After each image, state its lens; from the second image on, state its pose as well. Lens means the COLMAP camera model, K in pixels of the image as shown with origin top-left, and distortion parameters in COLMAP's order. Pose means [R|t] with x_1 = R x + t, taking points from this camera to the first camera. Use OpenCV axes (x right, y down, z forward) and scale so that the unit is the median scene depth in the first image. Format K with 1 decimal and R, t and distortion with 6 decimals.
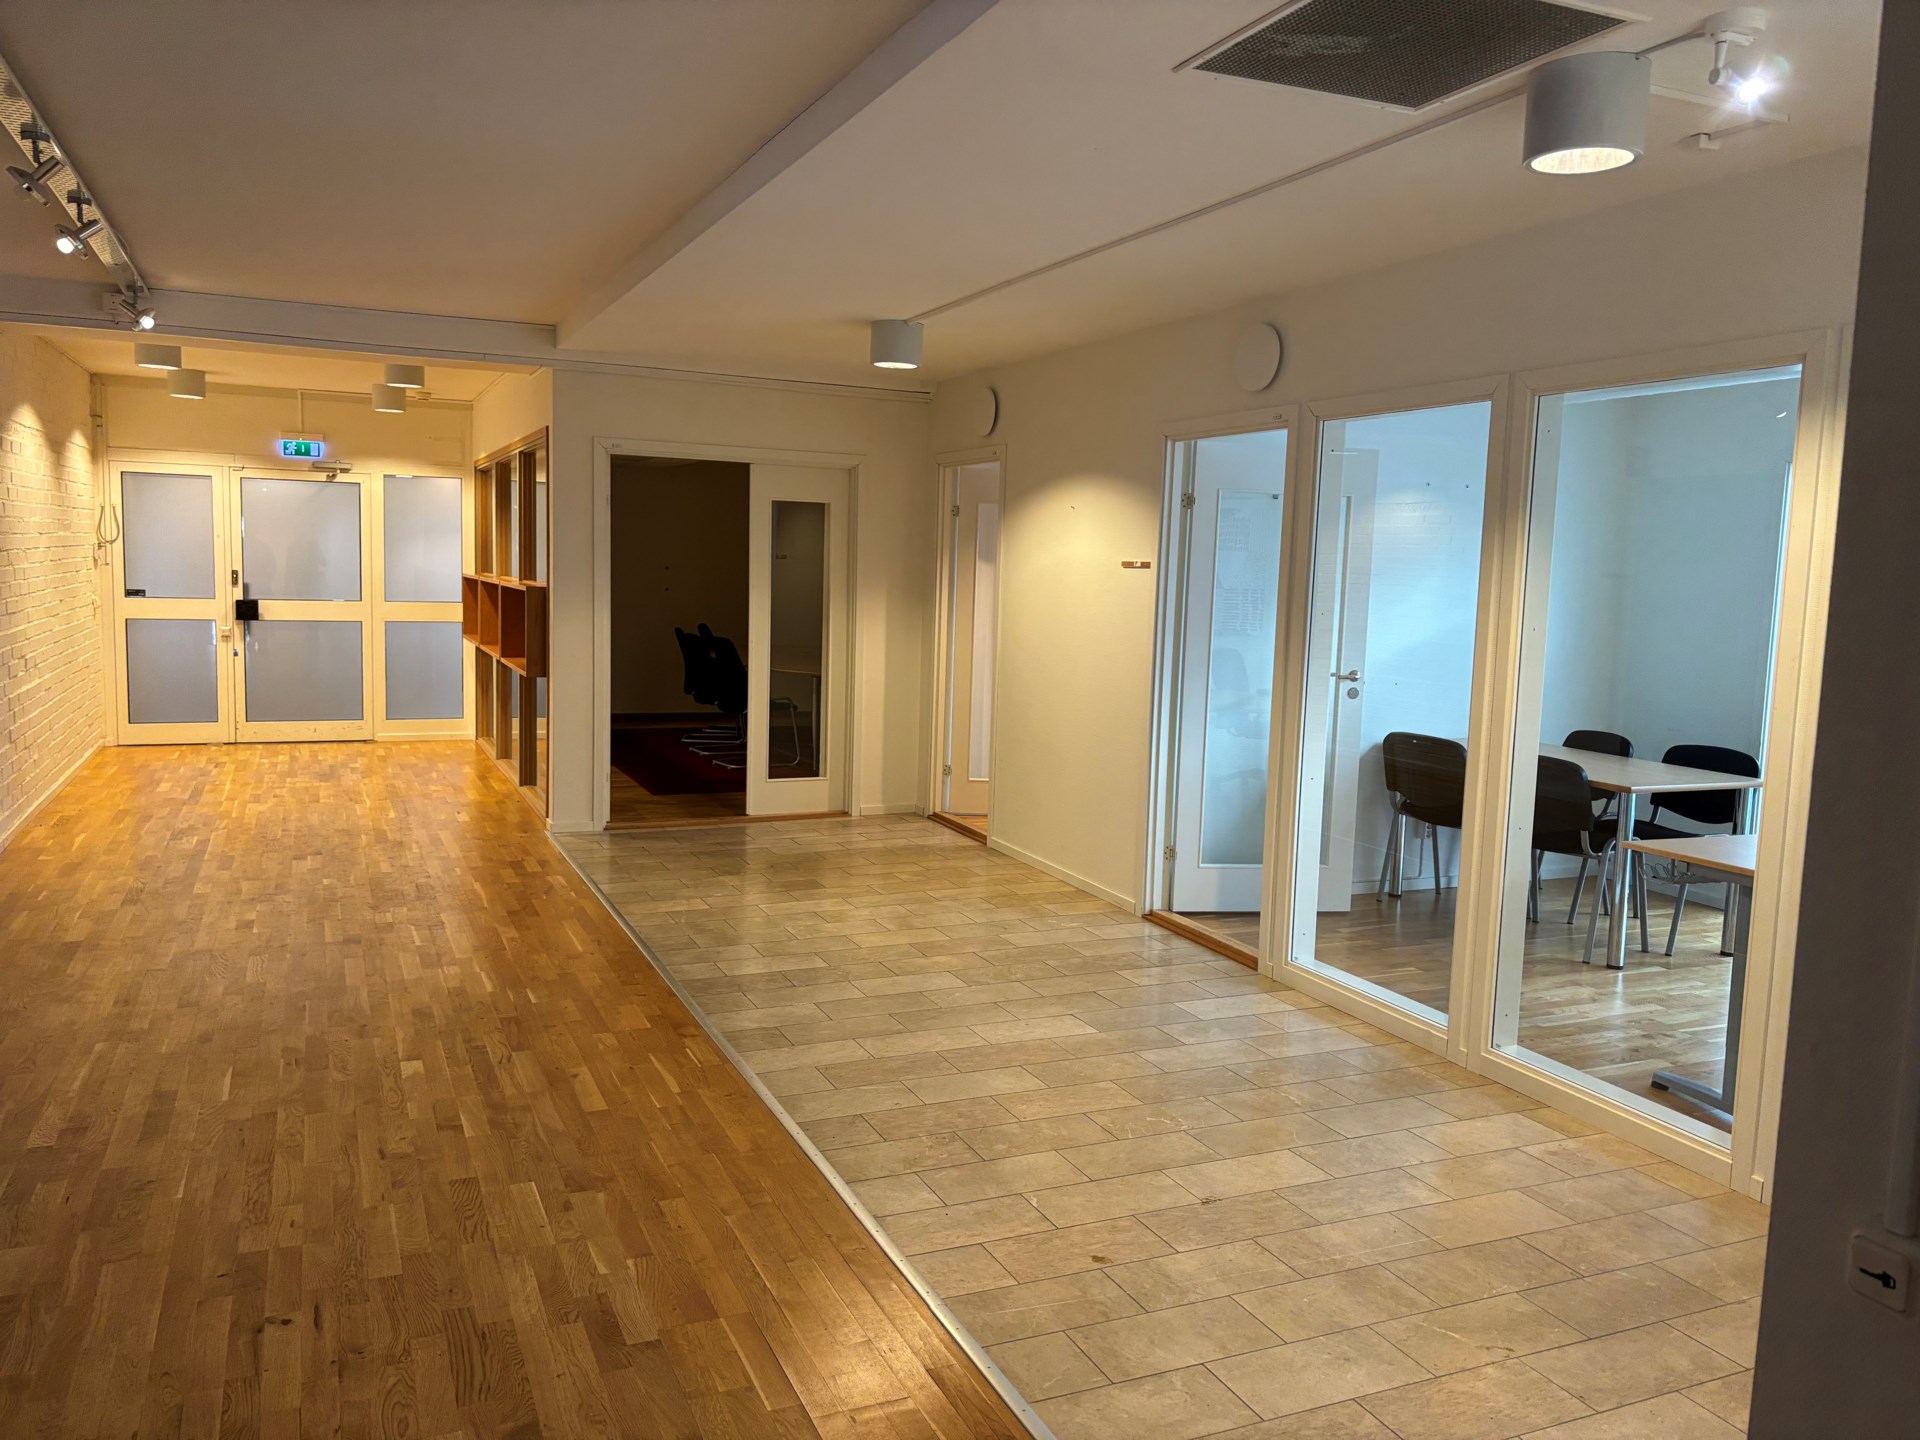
lens RADIAL K [[1450.5, 0, 945.4], [0, 1450.5, 716.6], [0, 0, 1]] dist [0.071169, -0.078229]
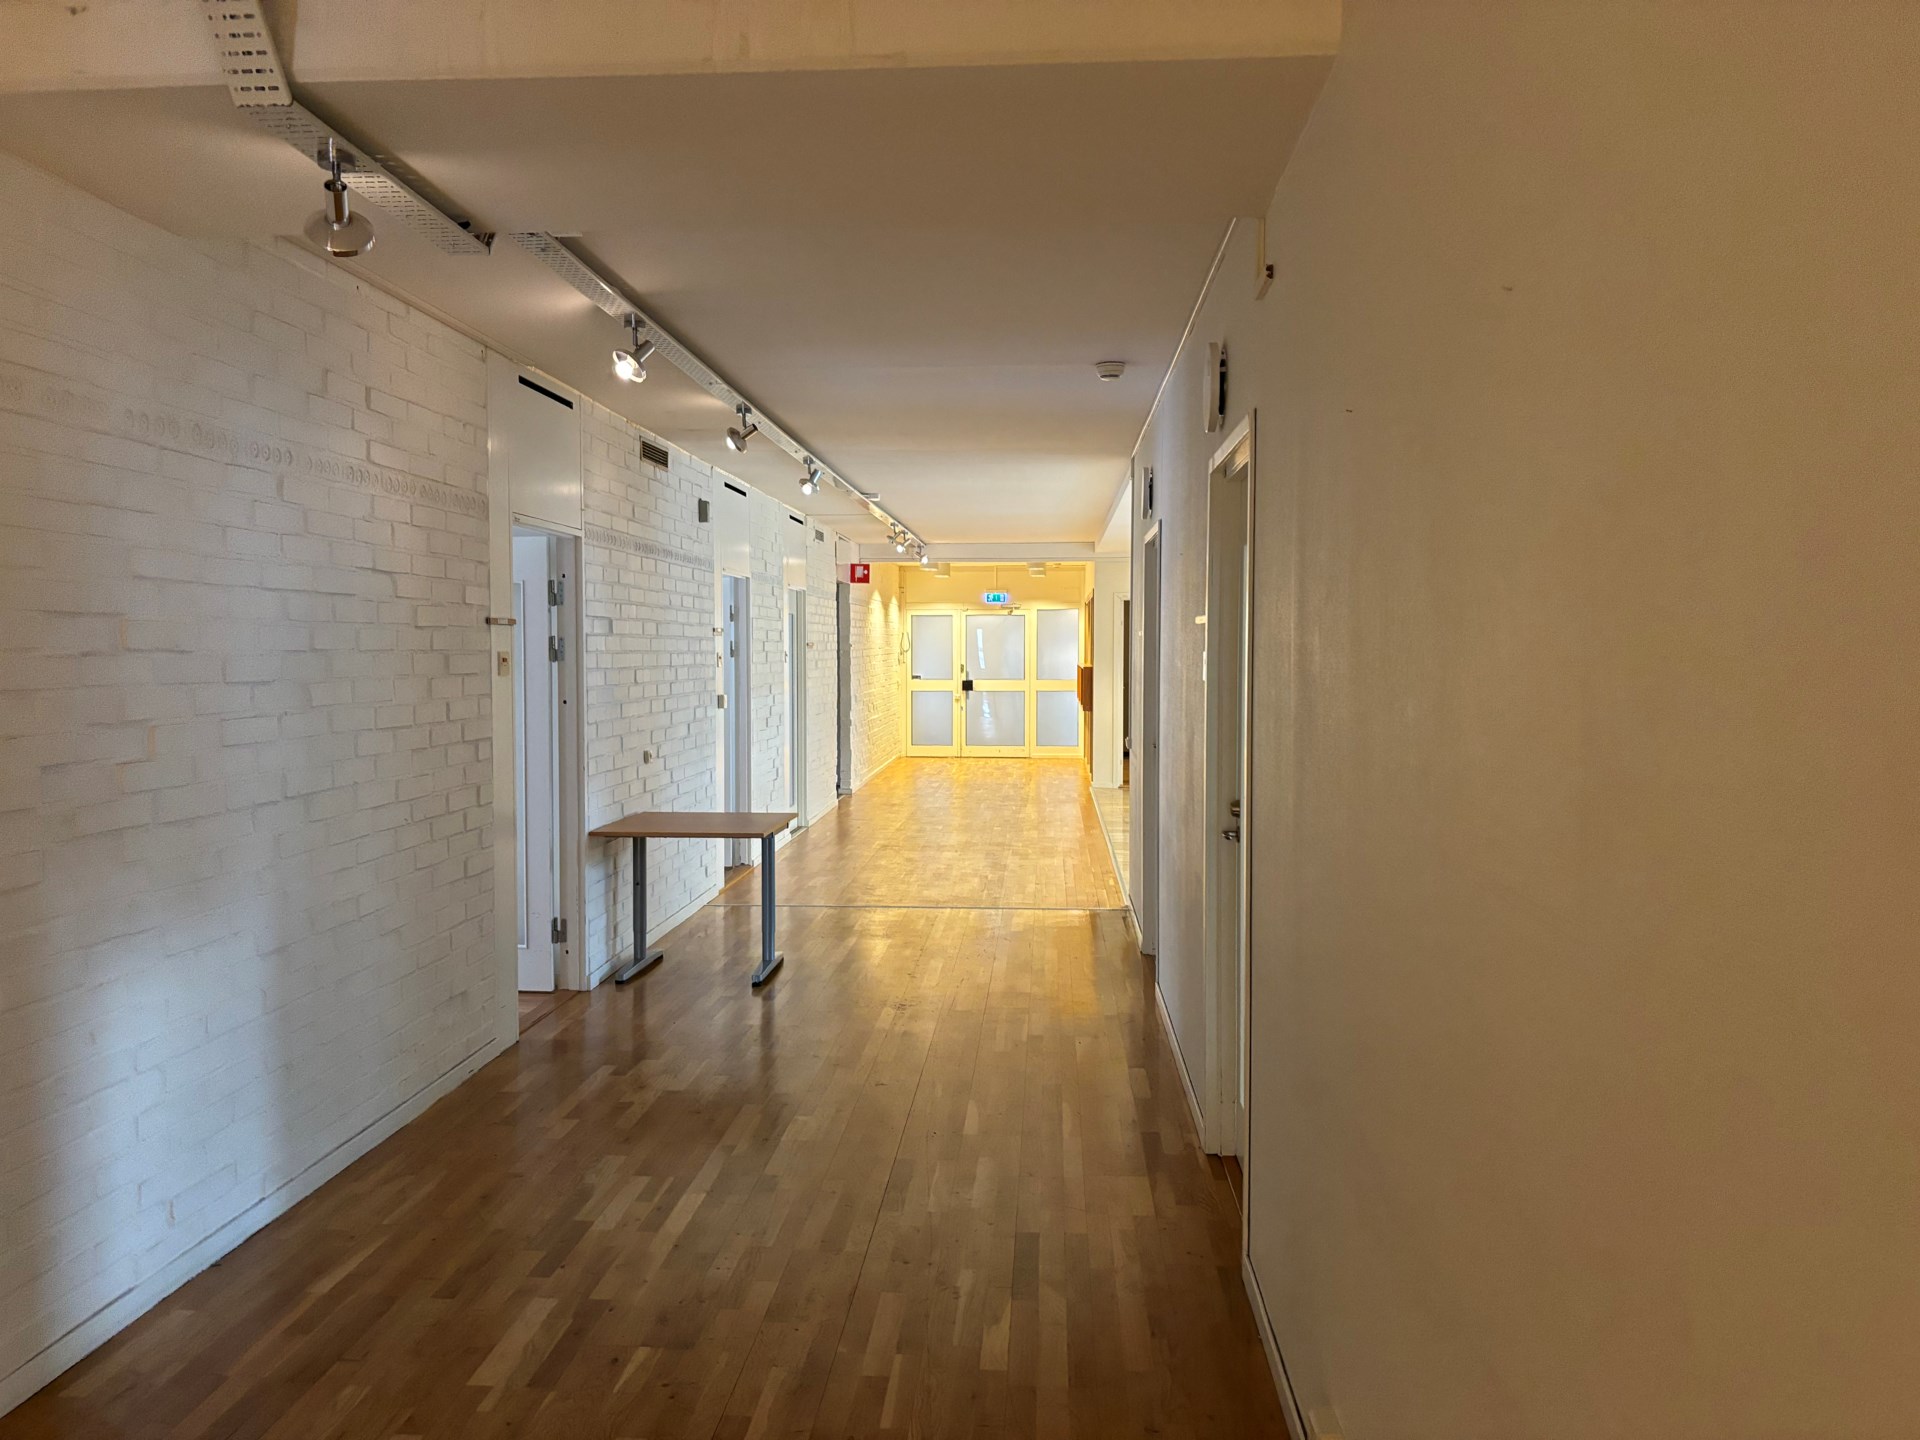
lens RADIAL K [[1450.5, 0, 956.2], [0, 1450.5, 722.0], [0, 0, 1]] dist [0.071169, -0.078229]
pose [[0.890805, -0.004852, -0.454360, 0.353016], [-0.022638, 0.998227, -0.055044, 0.076528], [0.453821, 0.059320, 0.889116, -0.650456]]
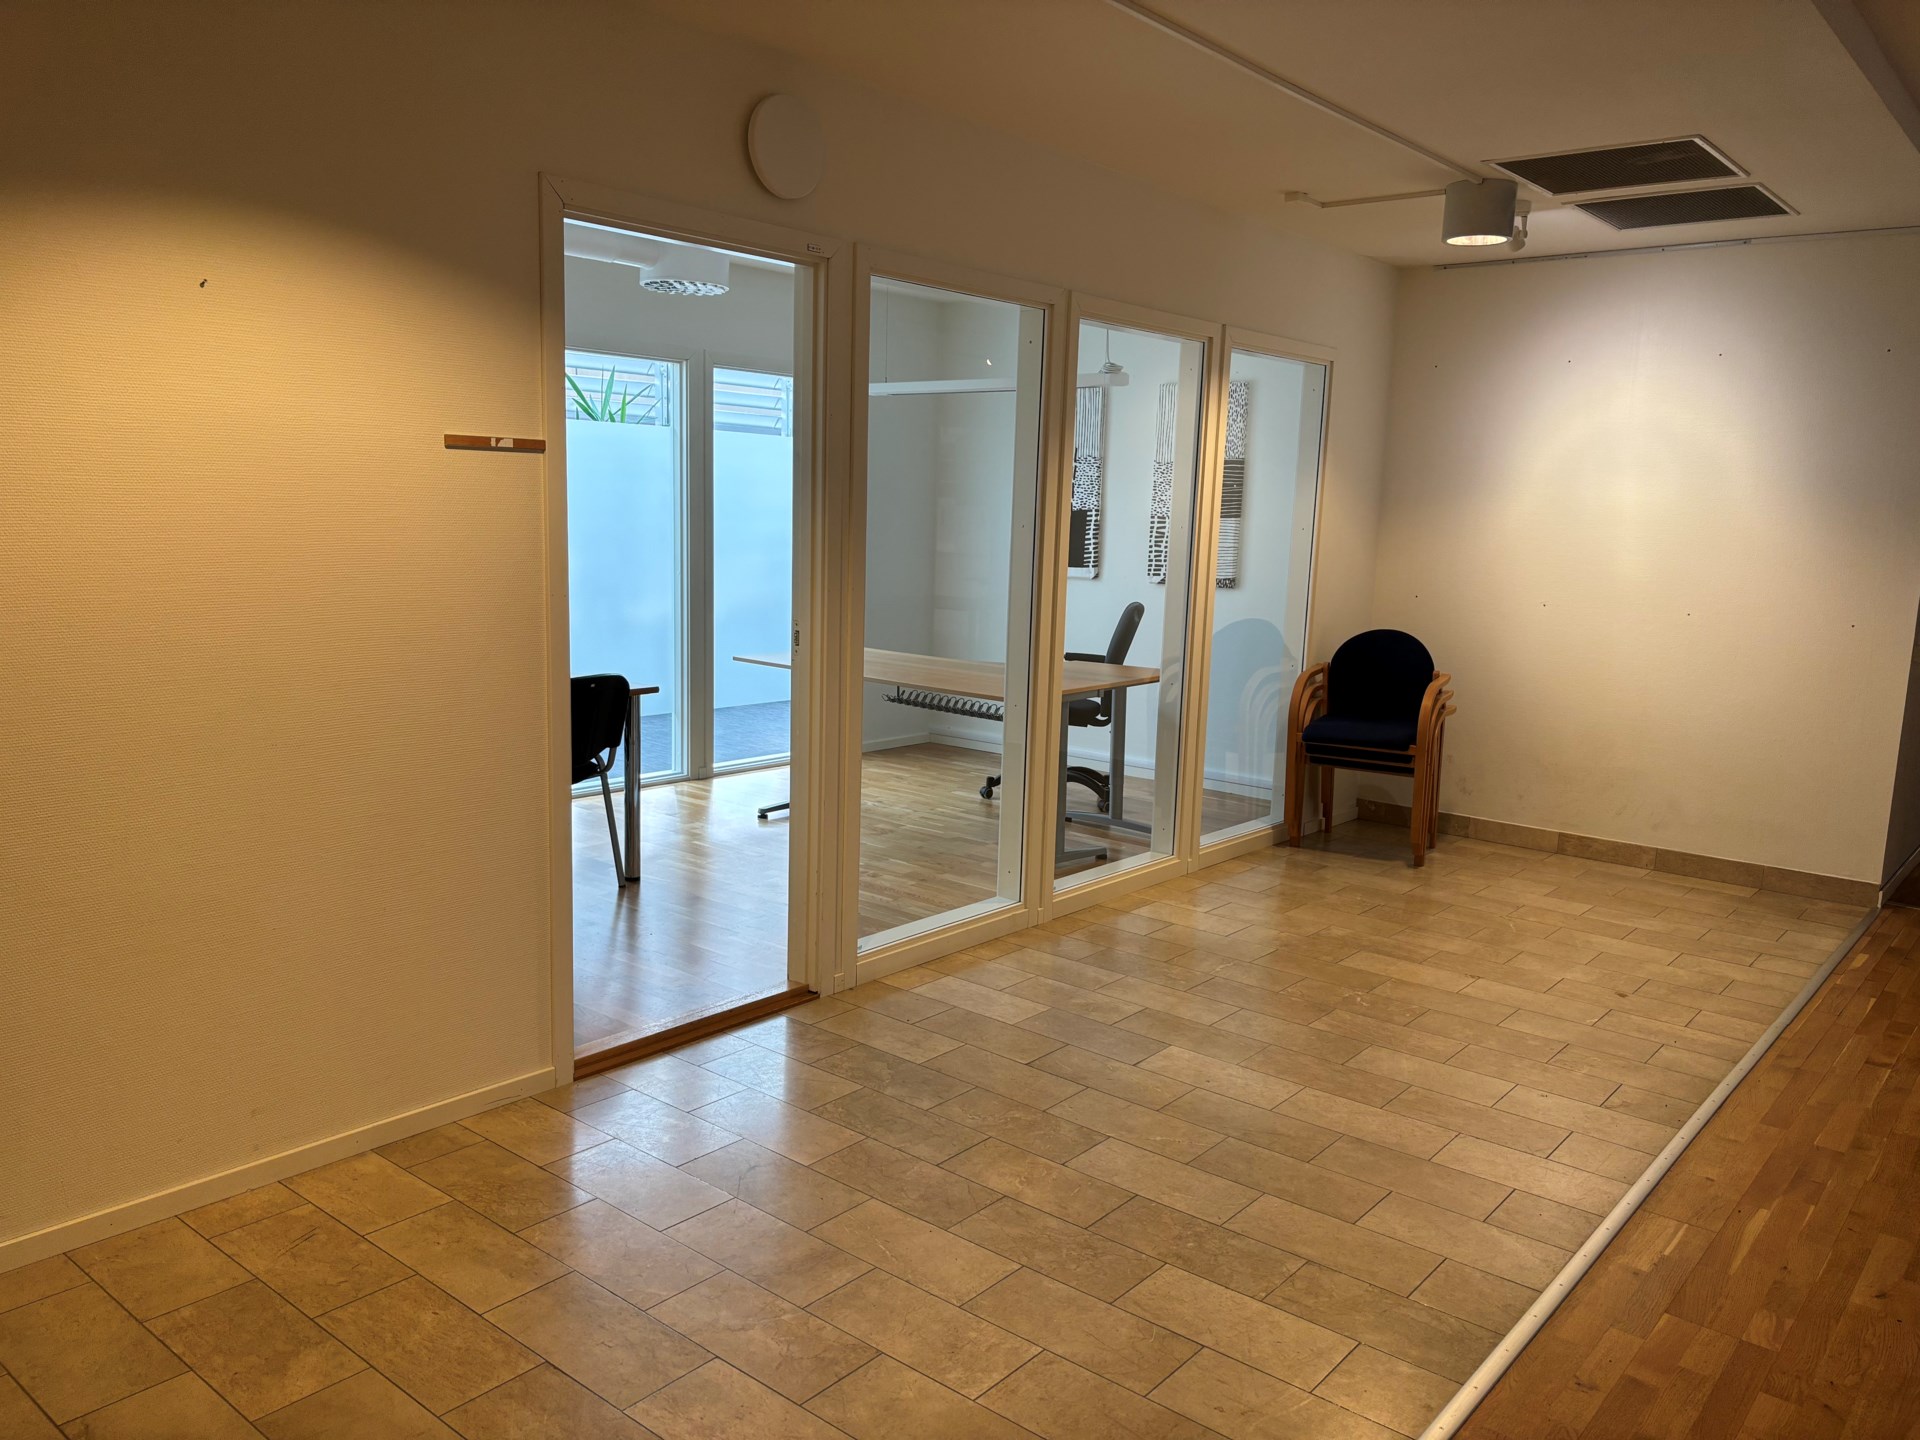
lens RADIAL K [[1450.5, 0, 956.0], [0, 1450.5, 720.0], [0, 0, 1]] dist [0.071169, -0.078229]
pose [[-0.456043, -0.181298, 0.871296, -0.236774], [0.041480, 0.973636, 0.224304, -0.069973], [-0.888991, 0.138433, -0.436499, 0.646834]]
